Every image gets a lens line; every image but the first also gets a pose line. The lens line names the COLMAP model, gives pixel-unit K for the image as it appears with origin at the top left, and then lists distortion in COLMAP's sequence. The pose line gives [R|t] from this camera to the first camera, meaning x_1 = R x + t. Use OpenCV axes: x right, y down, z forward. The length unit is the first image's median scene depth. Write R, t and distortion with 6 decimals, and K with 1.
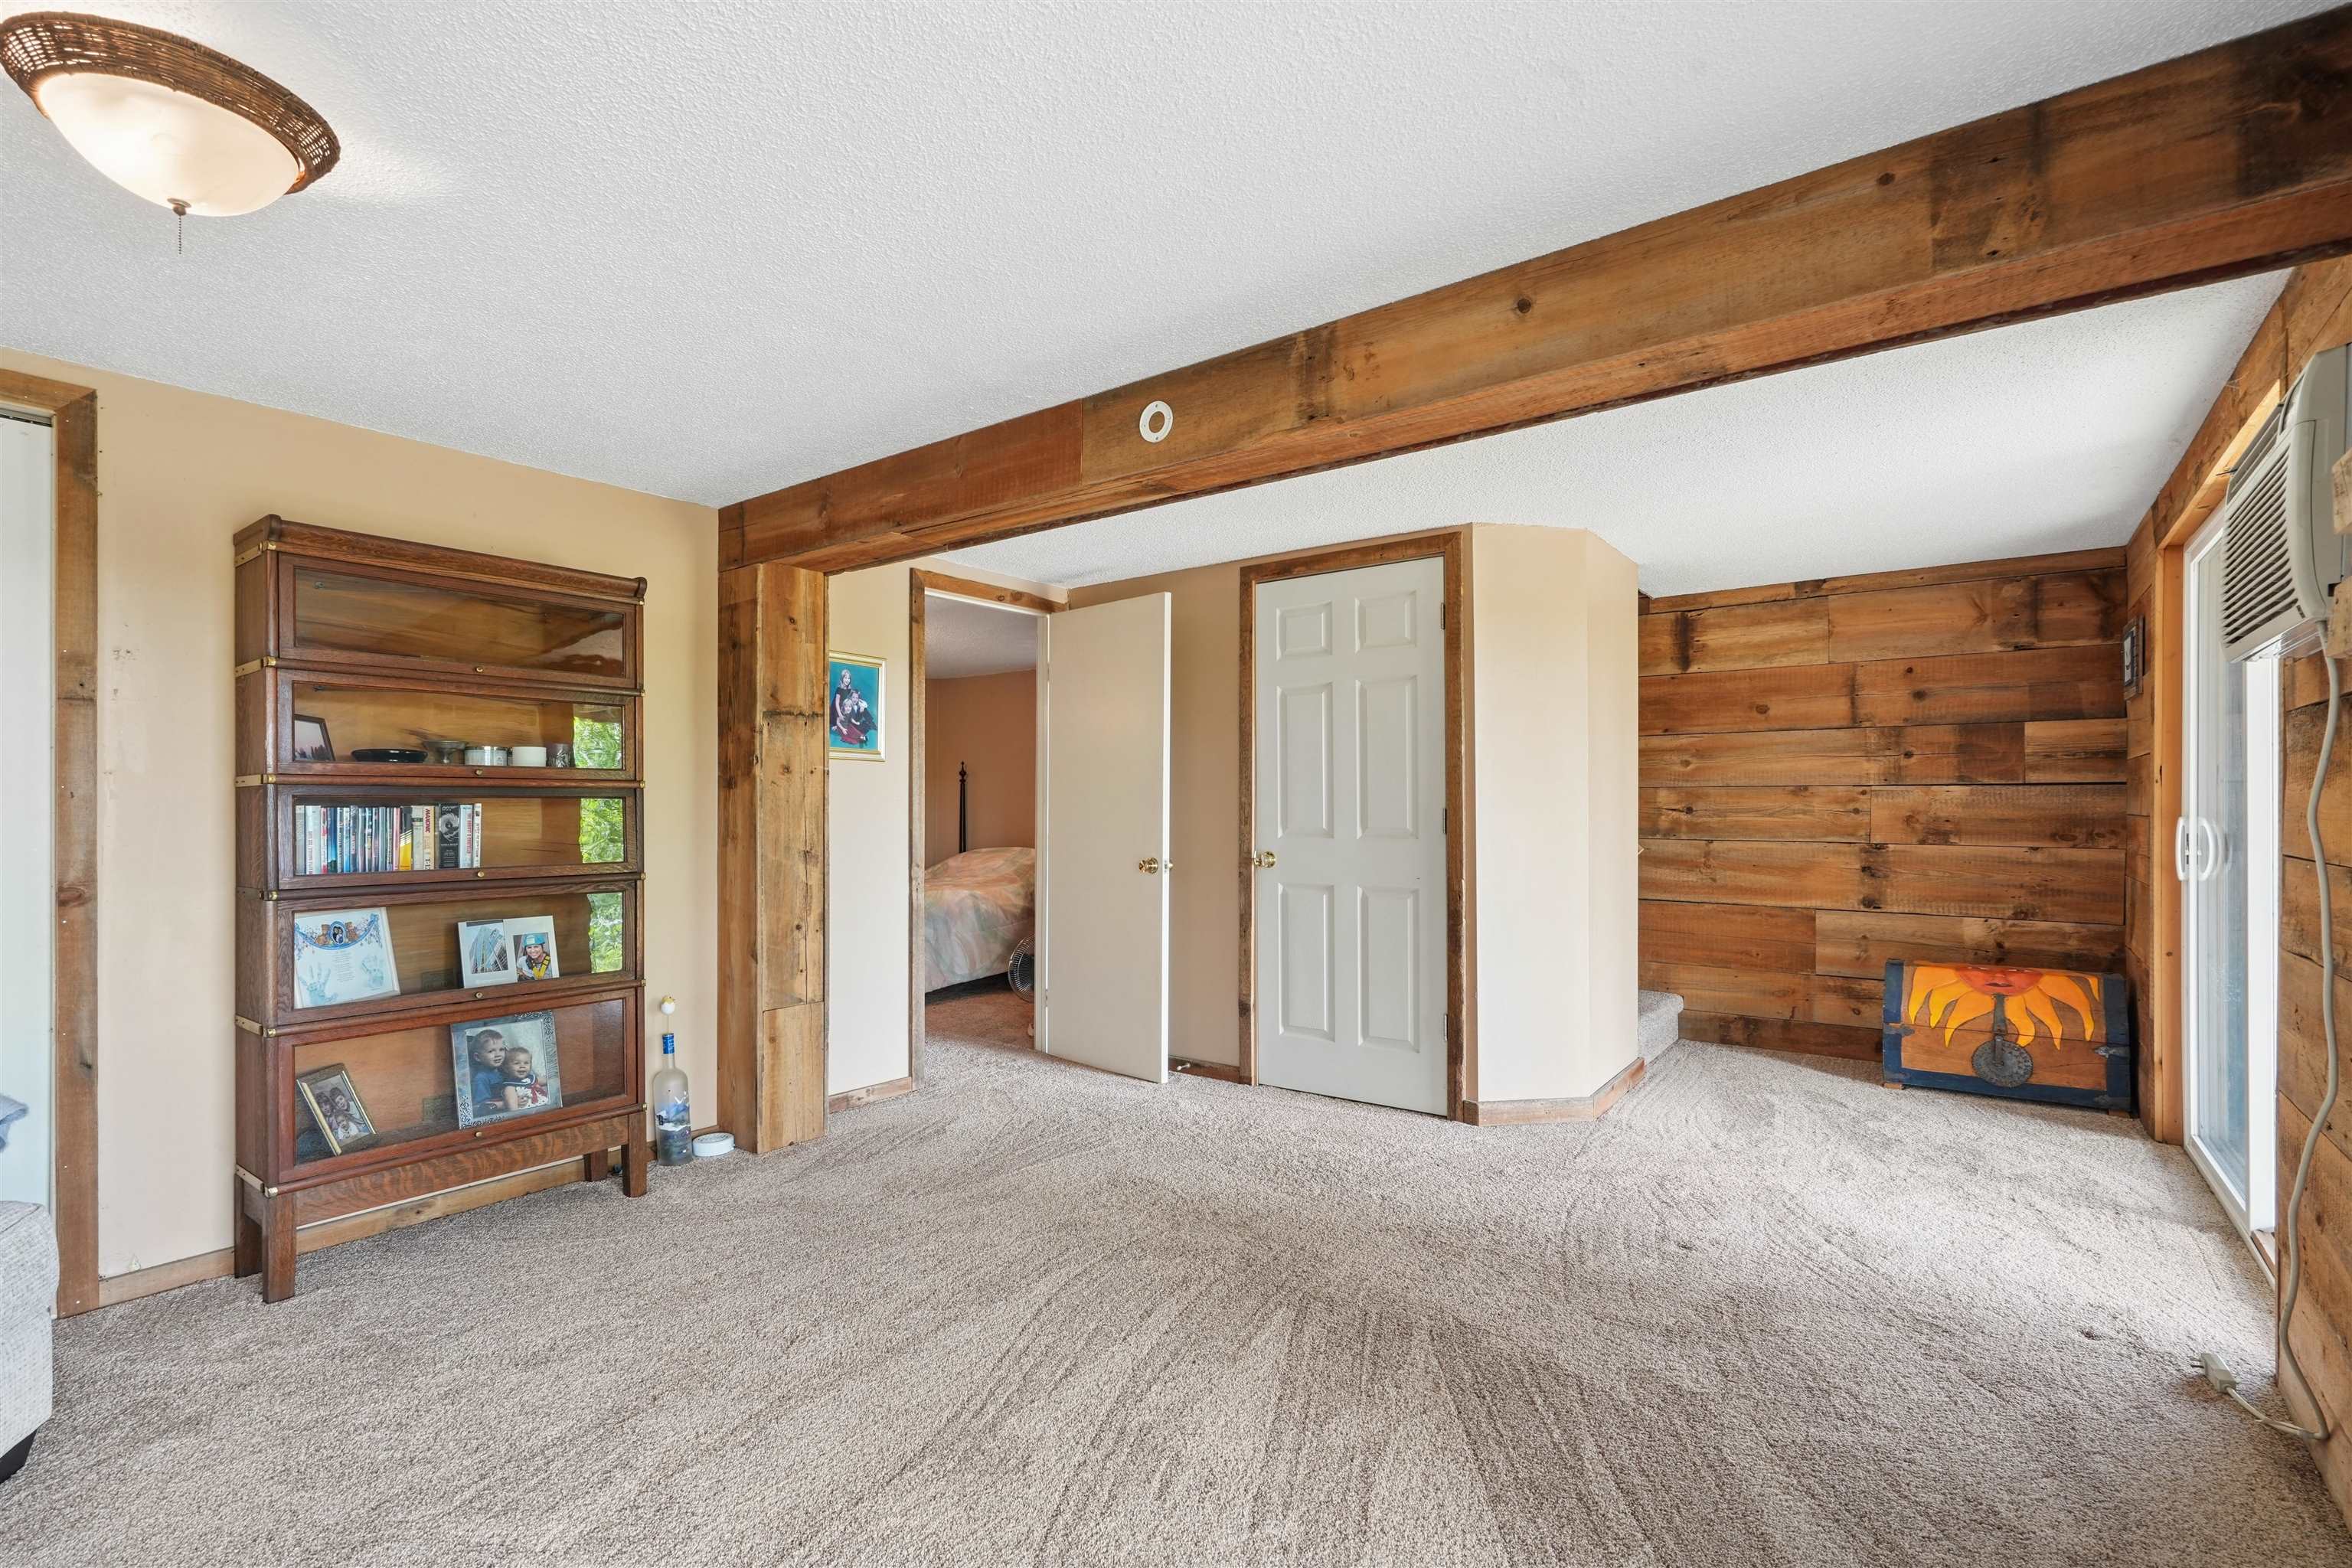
lens RADIAL K [[1074.7, 0, 1177.7], [0, 1074.7, 796.5], [0, 0, 1]] dist [-0.002646, 0.001320]
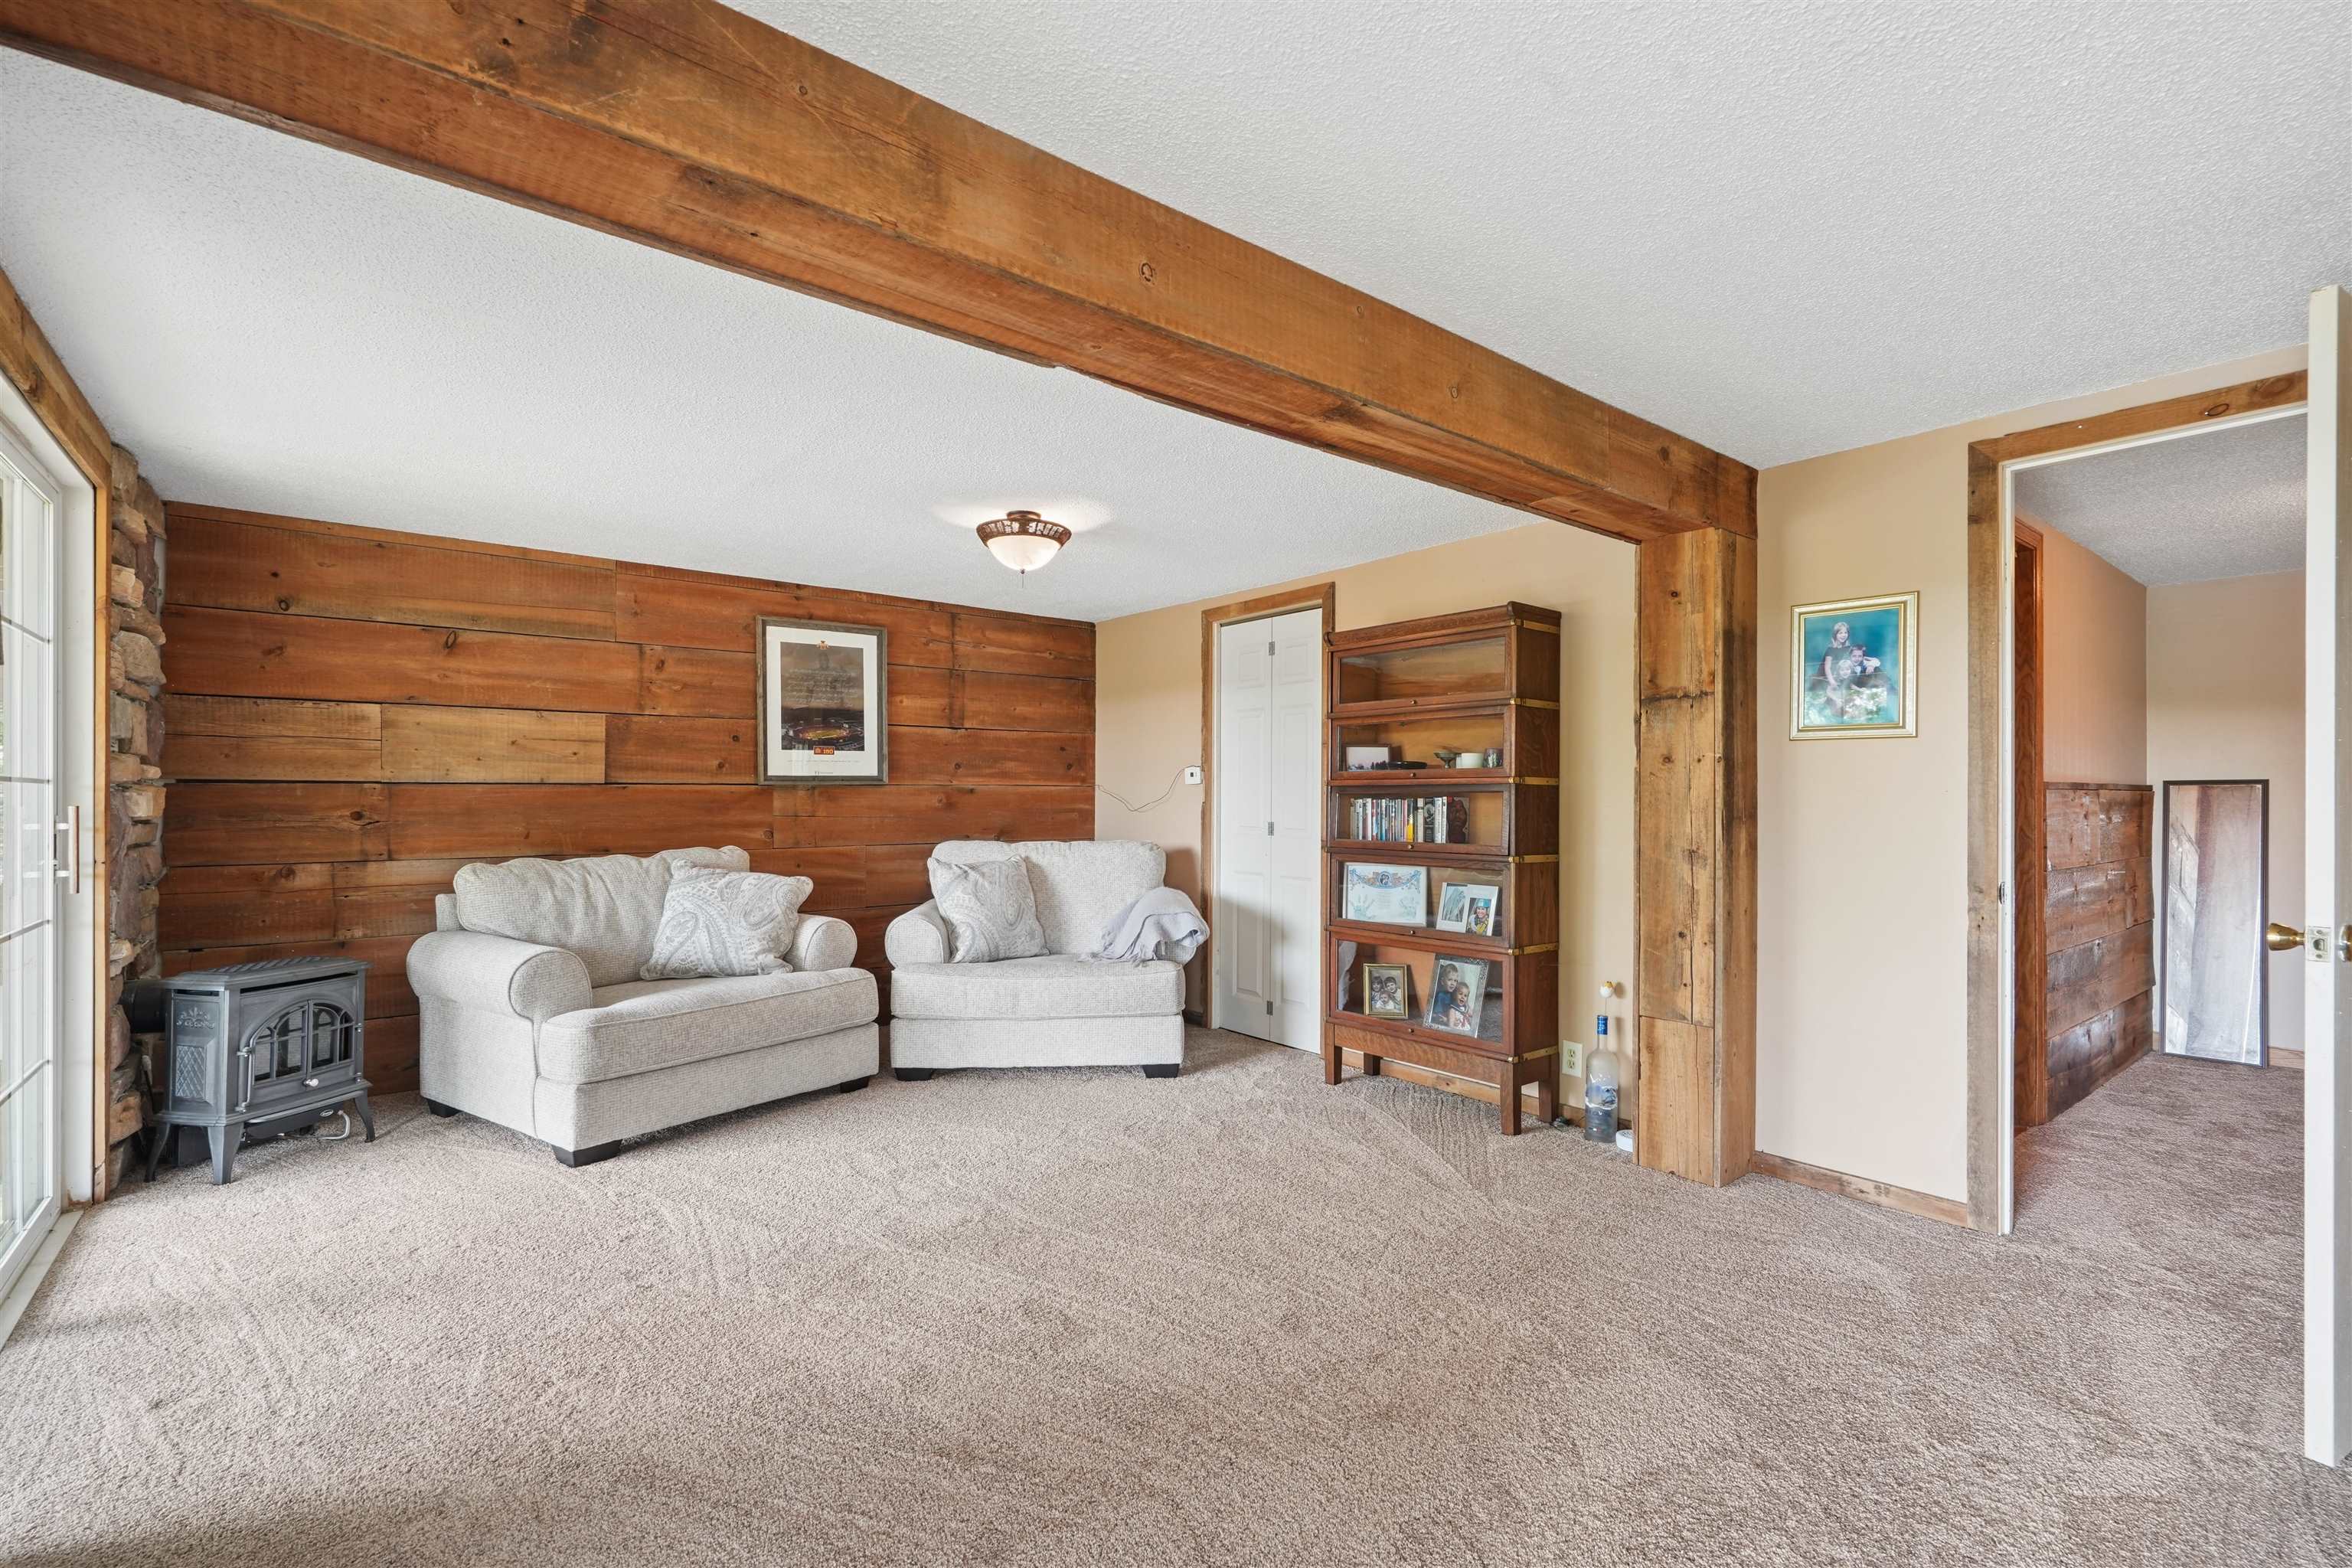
lens RADIAL K [[1074.7, 0, 1177.7], [0, 1074.7, 796.5], [0, 0, 1]] dist [-0.002646, 0.001320]
pose [[-0.247857, -0.001599, -0.968795, 0.620907], [0.005419, 0.999981, -0.003037, 0.006948], [0.968782, -0.006002, -0.247843, 0.823007]]
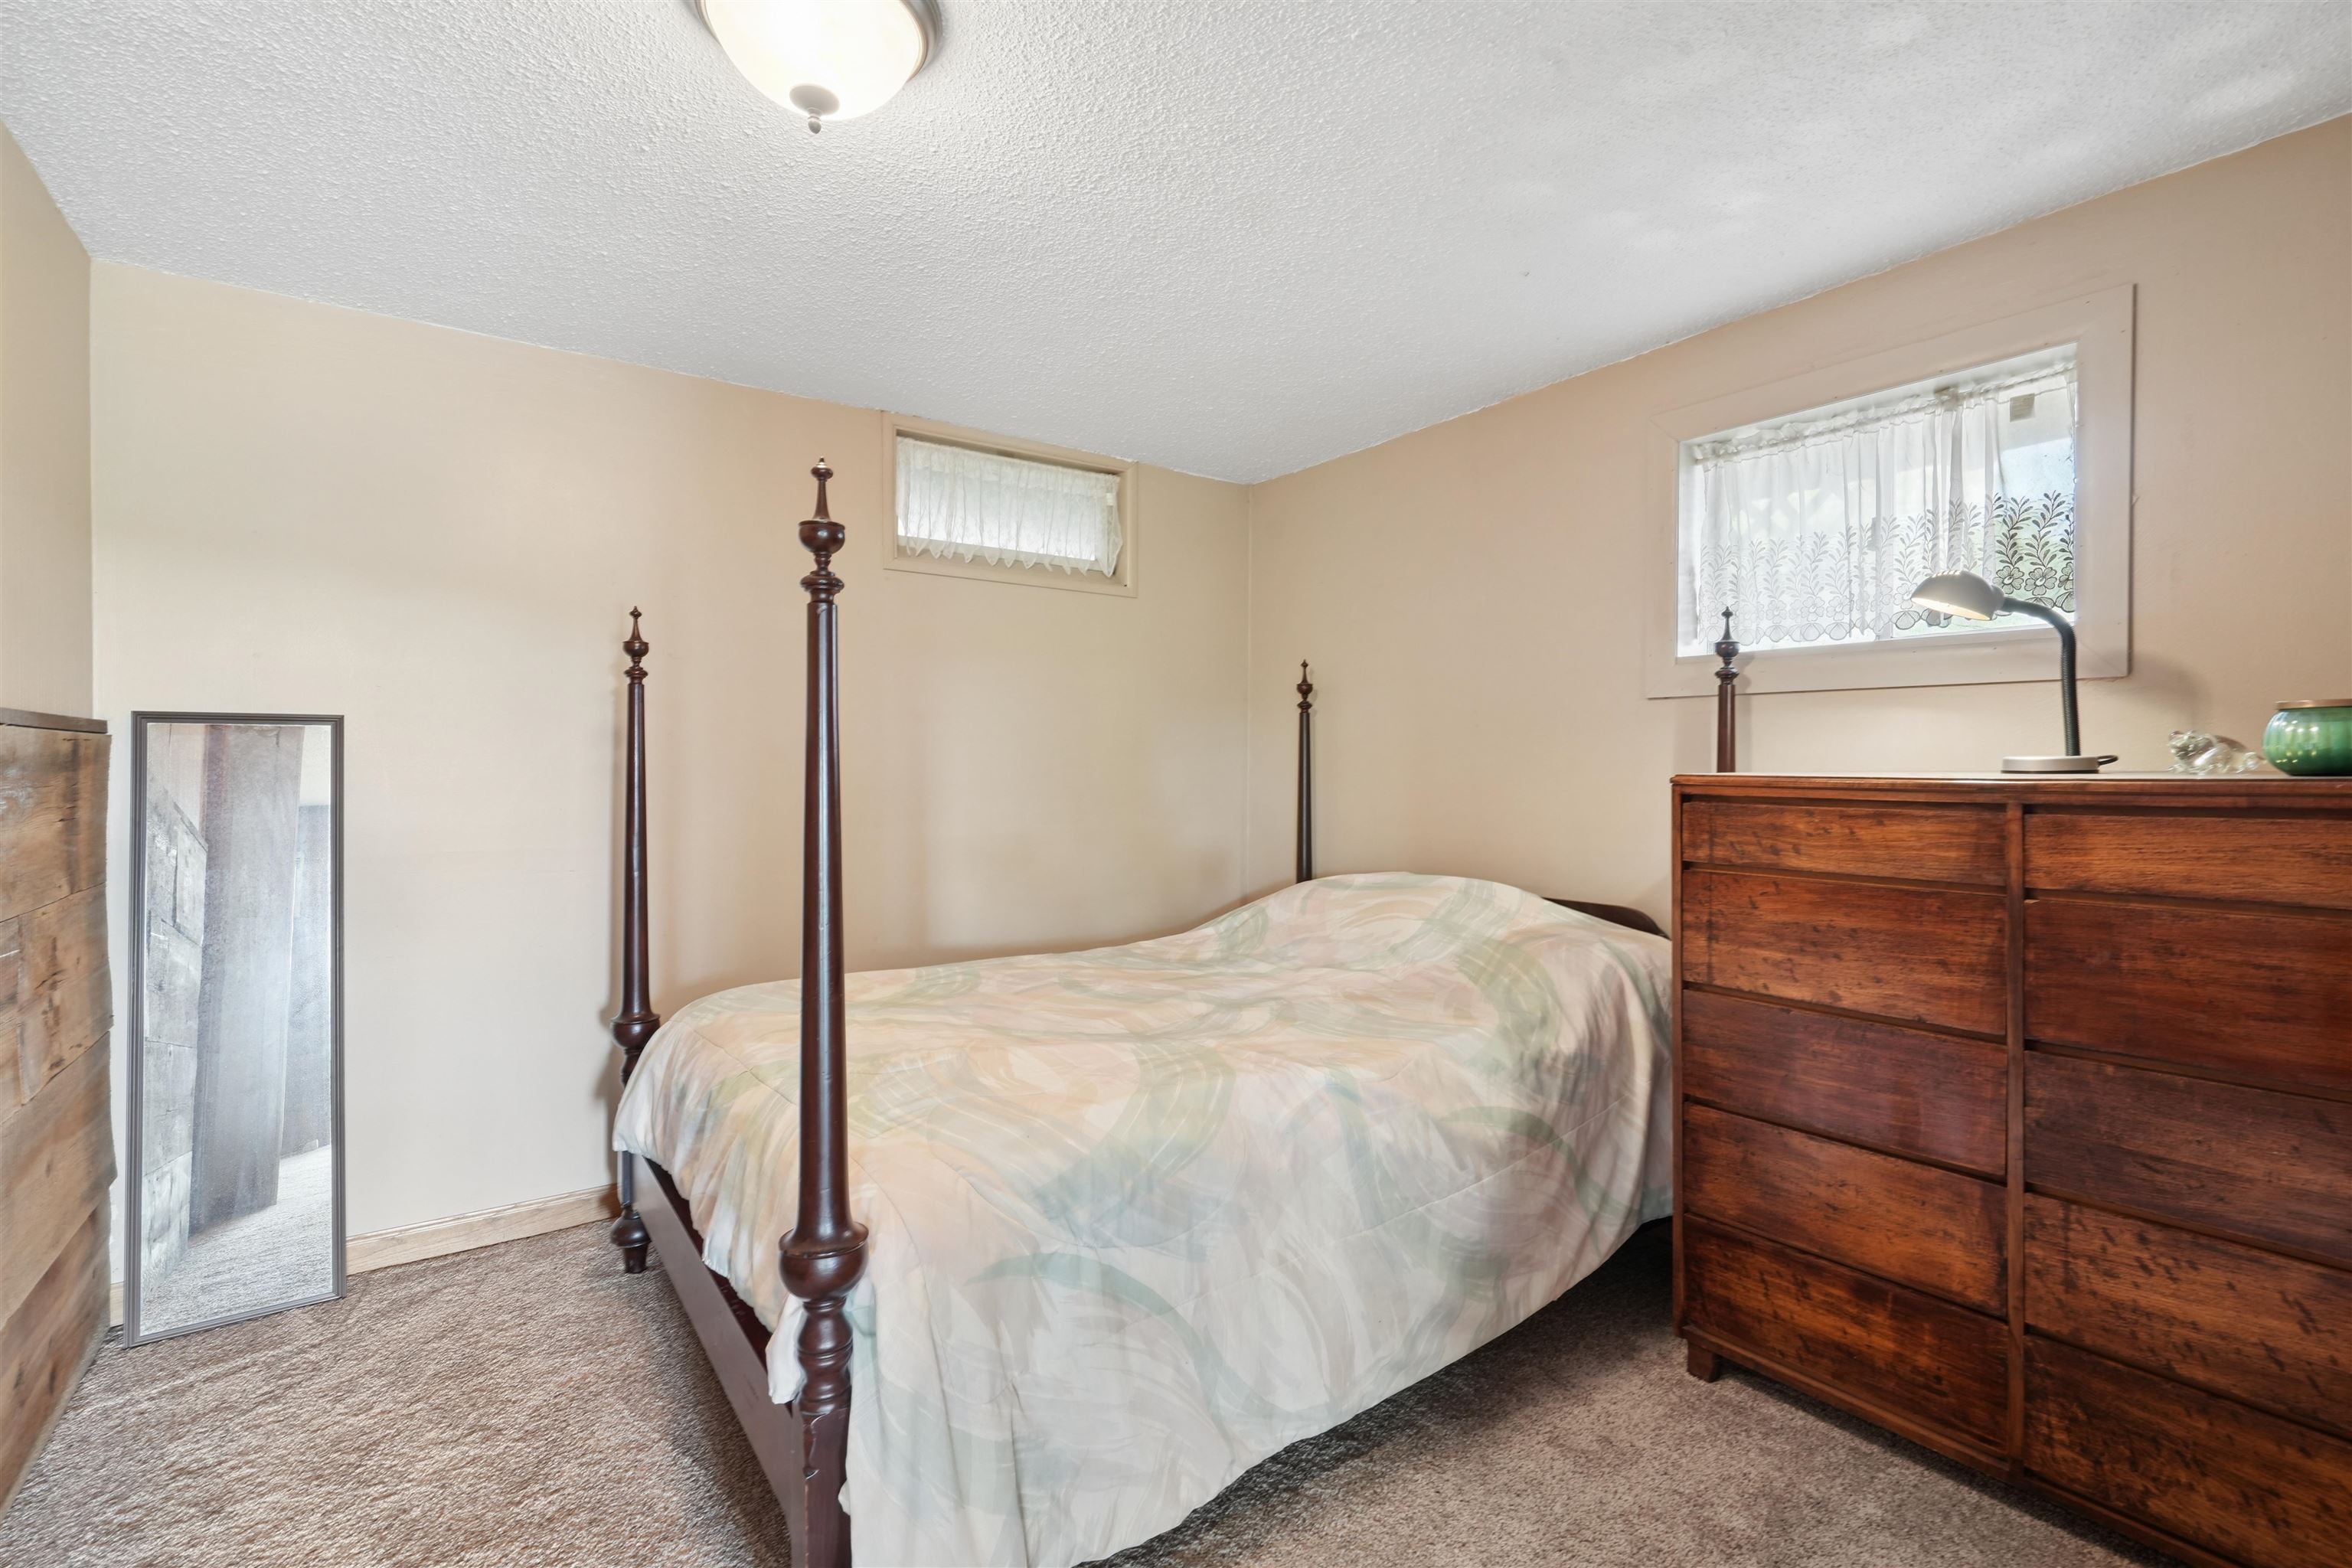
lens RADIAL K [[1071.3, 0, 1167.1], [0, 1071.3, 770.5], [0, 0, 1]] dist [-0.002567, -0.000304]
pose [[0.948613, 0.008718, -0.316317, -0.265385], [-0.003065, 0.999827, 0.018366, 0.010606], [0.316423, -0.016452, 0.948476, 1.311244]]
